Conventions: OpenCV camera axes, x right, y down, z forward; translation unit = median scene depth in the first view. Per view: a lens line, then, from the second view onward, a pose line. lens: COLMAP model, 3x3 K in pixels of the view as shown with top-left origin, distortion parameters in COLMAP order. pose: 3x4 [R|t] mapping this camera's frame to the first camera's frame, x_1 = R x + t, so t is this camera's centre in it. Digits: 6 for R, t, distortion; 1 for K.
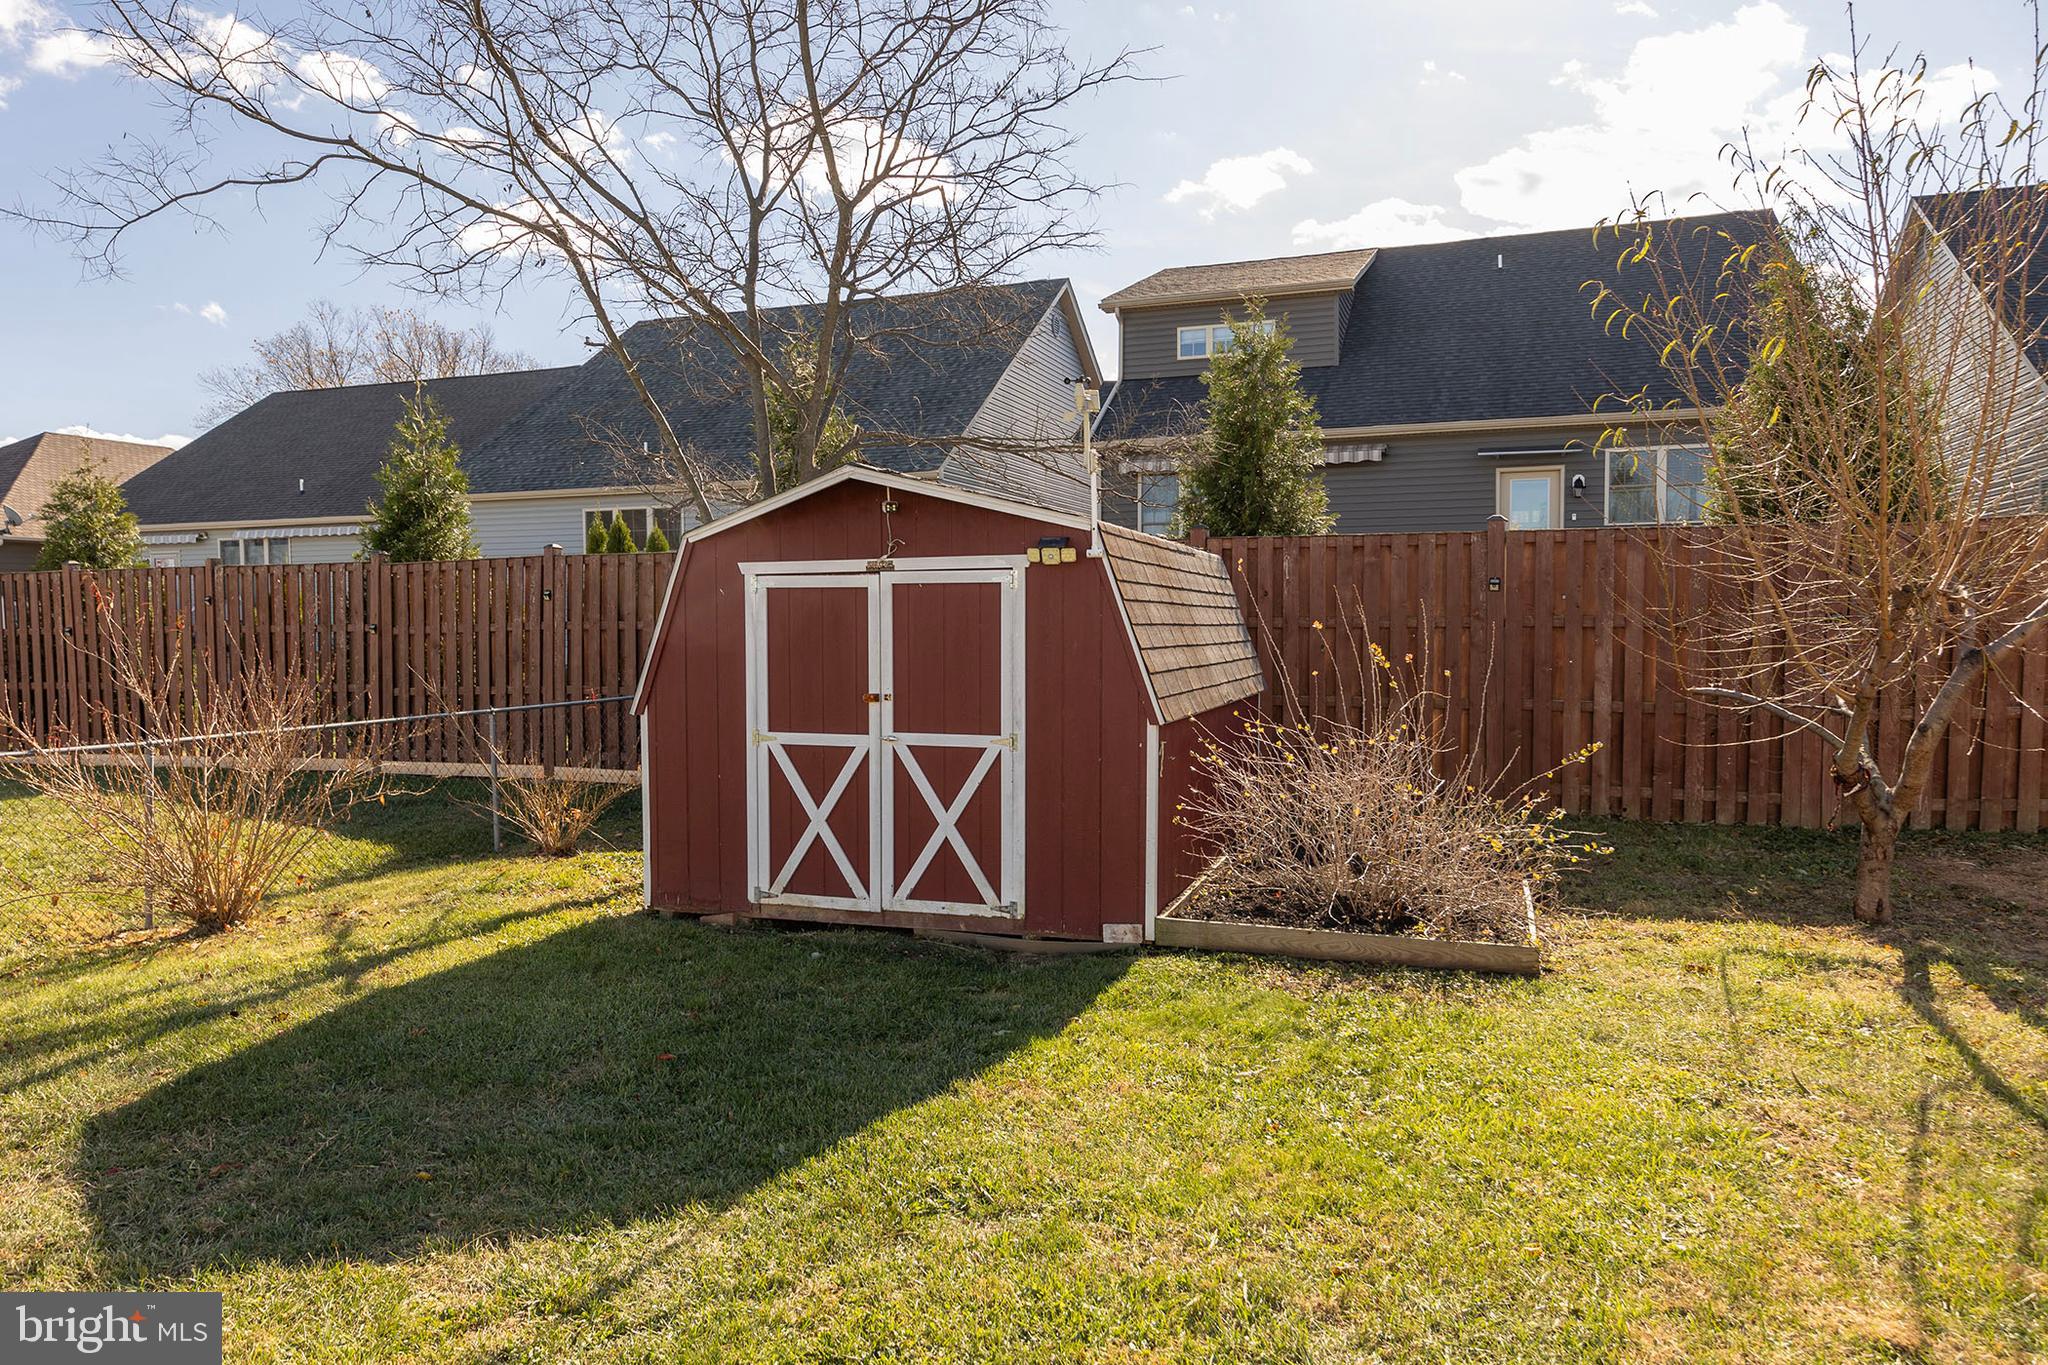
lens RADIAL K [[1372.6, 0, 1024.0], [0, 1372.6, 682.5], [0, 0, 1]] dist [0.017811, 0.000871]
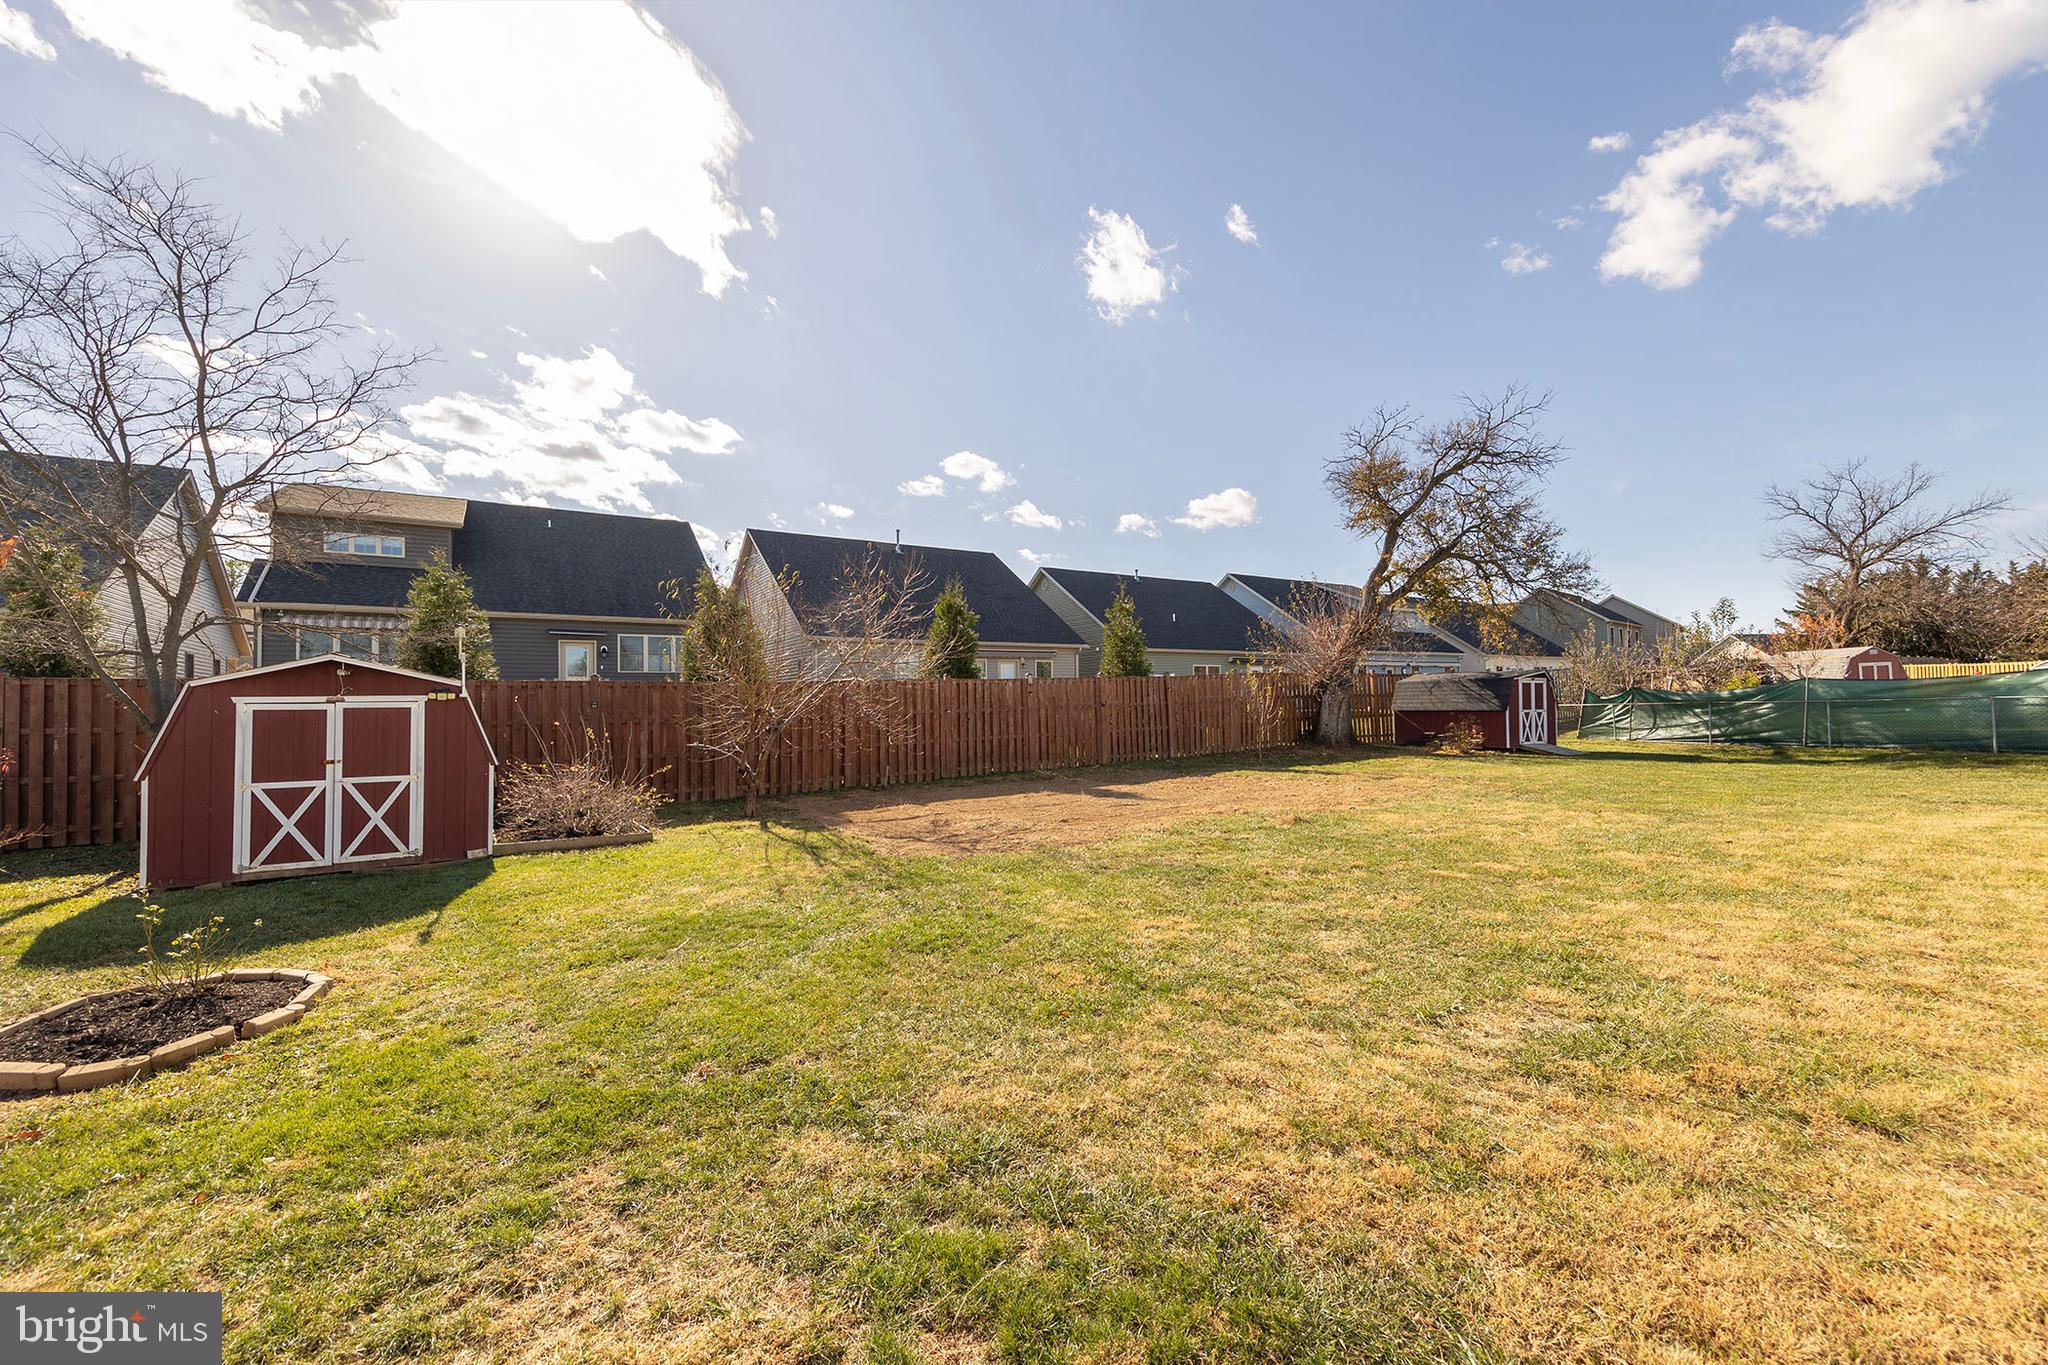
lens RADIAL K [[838.3, 0, 1024.0], [0, 838.3, 682.5], [0, 0, 1]] dist [0.000512, 0.000068]
pose [[0.632057, 0.019131, 0.774686, -0.435201], [0.049609, 0.996646, -0.065087, 0.025923], [-0.773333, 0.079570, 0.628987, -0.641310]]
